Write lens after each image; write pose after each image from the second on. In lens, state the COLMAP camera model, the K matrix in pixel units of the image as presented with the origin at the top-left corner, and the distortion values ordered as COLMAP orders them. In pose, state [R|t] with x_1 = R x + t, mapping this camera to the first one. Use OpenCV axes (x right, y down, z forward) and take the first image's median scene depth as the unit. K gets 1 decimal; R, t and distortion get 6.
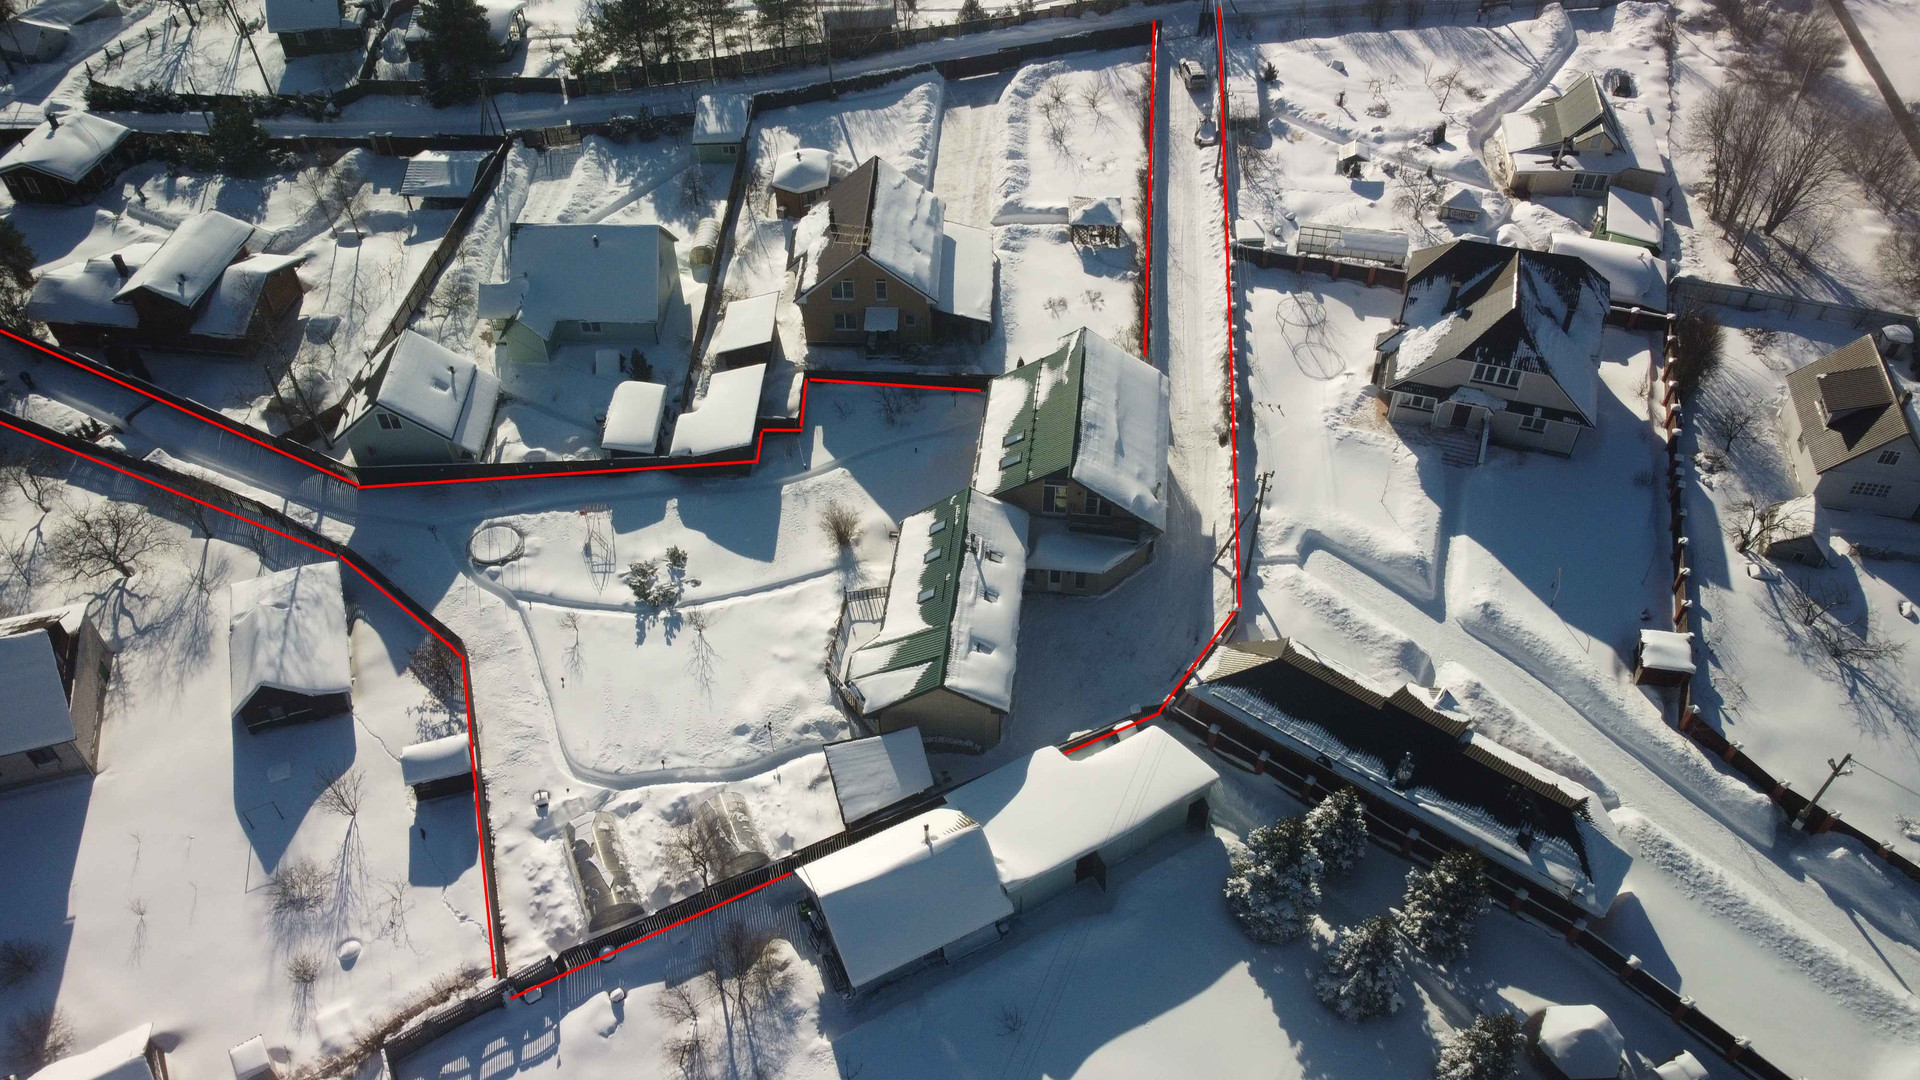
lens RADIAL K [[1448.6, 0, 960.0], [0, 1448.6, 540.0], [0, 0, 1]] dist [-0.003740, 0.006813]
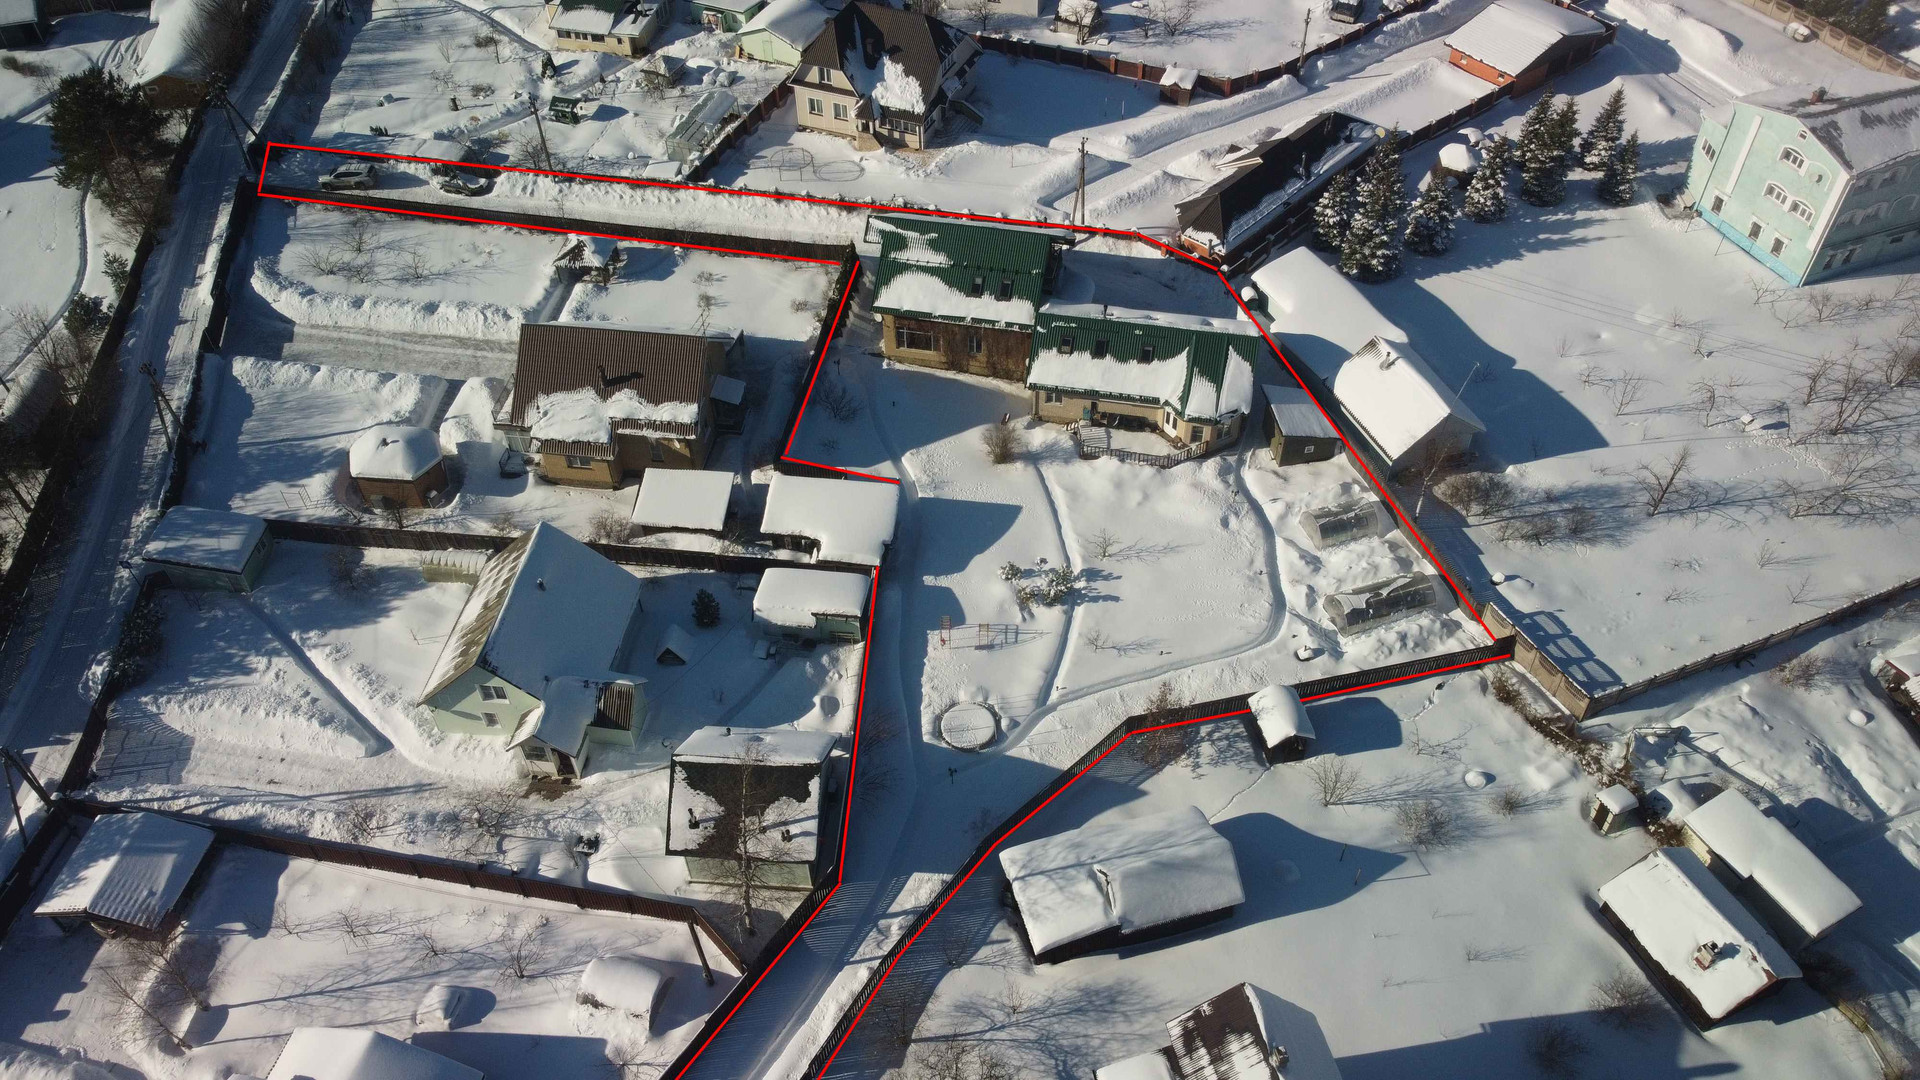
lens RADIAL K [[1448.6, 0, 960.0], [0, 1448.6, 540.0], [0, 0, 1]] dist [-0.003740, 0.006813]
pose [[0.098142, -0.710327, 0.696996, -0.778035], [0.723298, 0.531962, 0.440292, -0.411012], [-0.683526, 0.460925, 0.565986, 0.398169]]
